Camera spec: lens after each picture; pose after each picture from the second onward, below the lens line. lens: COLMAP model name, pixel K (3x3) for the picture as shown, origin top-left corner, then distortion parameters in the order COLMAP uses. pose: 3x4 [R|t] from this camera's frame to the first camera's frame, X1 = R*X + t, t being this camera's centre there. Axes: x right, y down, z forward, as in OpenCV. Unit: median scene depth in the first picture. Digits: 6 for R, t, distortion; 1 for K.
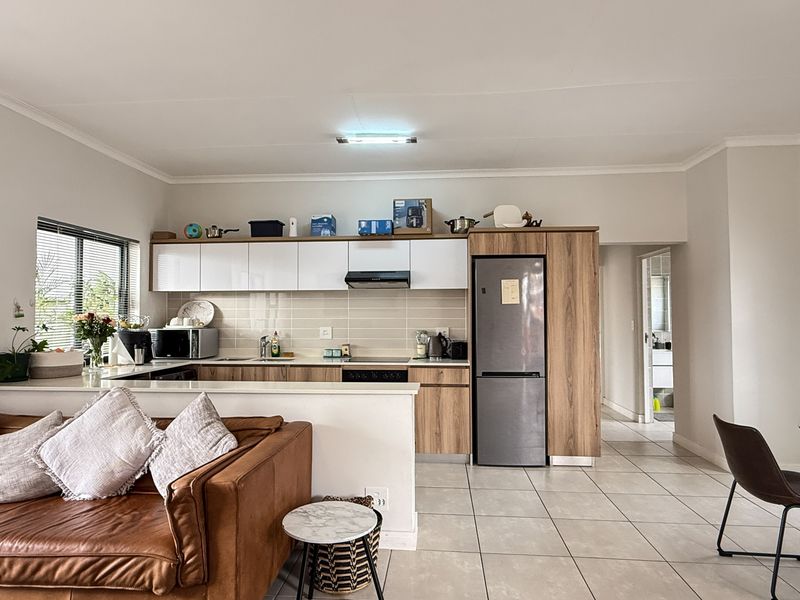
lens RADIAL K [[473.4, 0, 400.0], [0, 473.4, 300.0], [0, 0, 1]] dist [-0.001888, 0.000995]
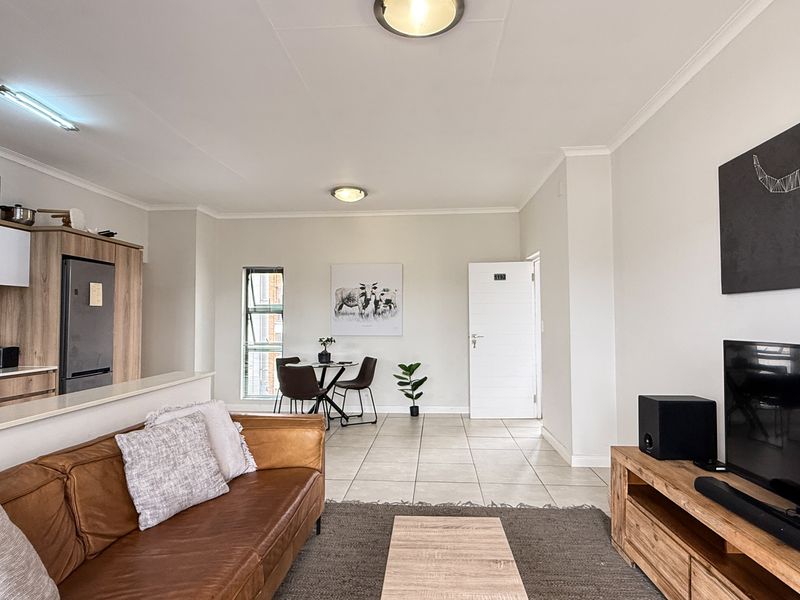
lens RADIAL K [[473.4, 0, 400.0], [0, 473.4, 300.0], [0, 0, 1]] dist [-0.001888, 0.000995]
pose [[-0.008294, 0.043229, 0.999031, -0.759927], [-0.023638, 0.998777, -0.043414, 0.023119], [-0.999686, -0.023975, -0.007262, 0.295381]]
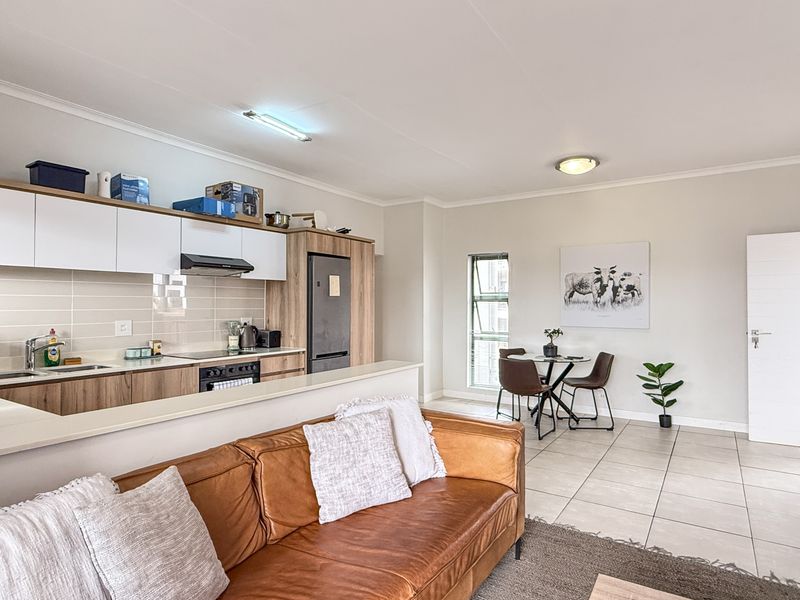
lens RADIAL K [[473.4, 0, 400.0], [0, 473.4, 300.0], [0, 0, 1]] dist [-0.001888, 0.000995]
pose [[0.480298, 0.011751, 0.877027, -0.669254], [-0.026194, 0.999656, 0.000951, 0.011947], [-0.876714, -0.023429, 0.480441, 0.255292]]
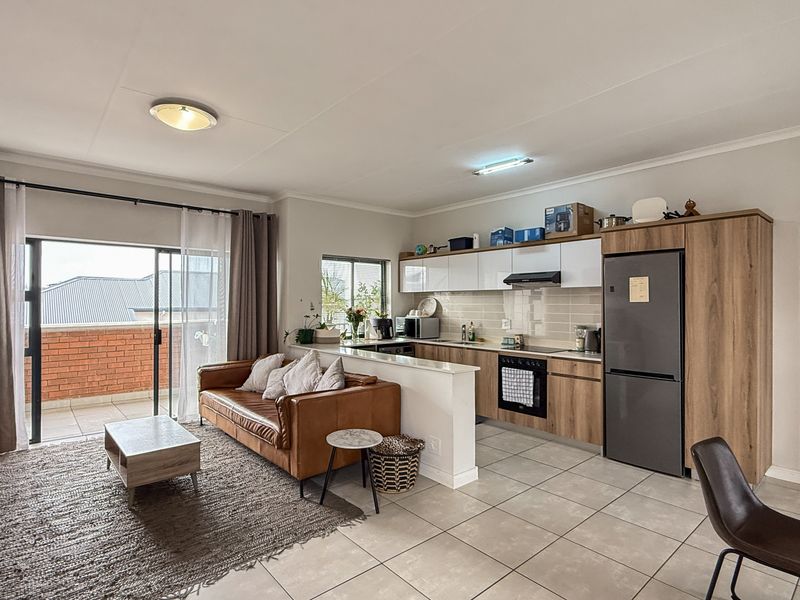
lens RADIAL K [[429.9, 0, 400.0], [0, 429.9, 300.0], [0, 0, 1]] dist [0.001404, 0.000415]
pose [[0.715967, -0.000848, -0.698134, 0.454456], [0.018054, 0.999687, 0.017302, -0.018351], [0.697901, -0.024992, 0.715758, 0.019816]]
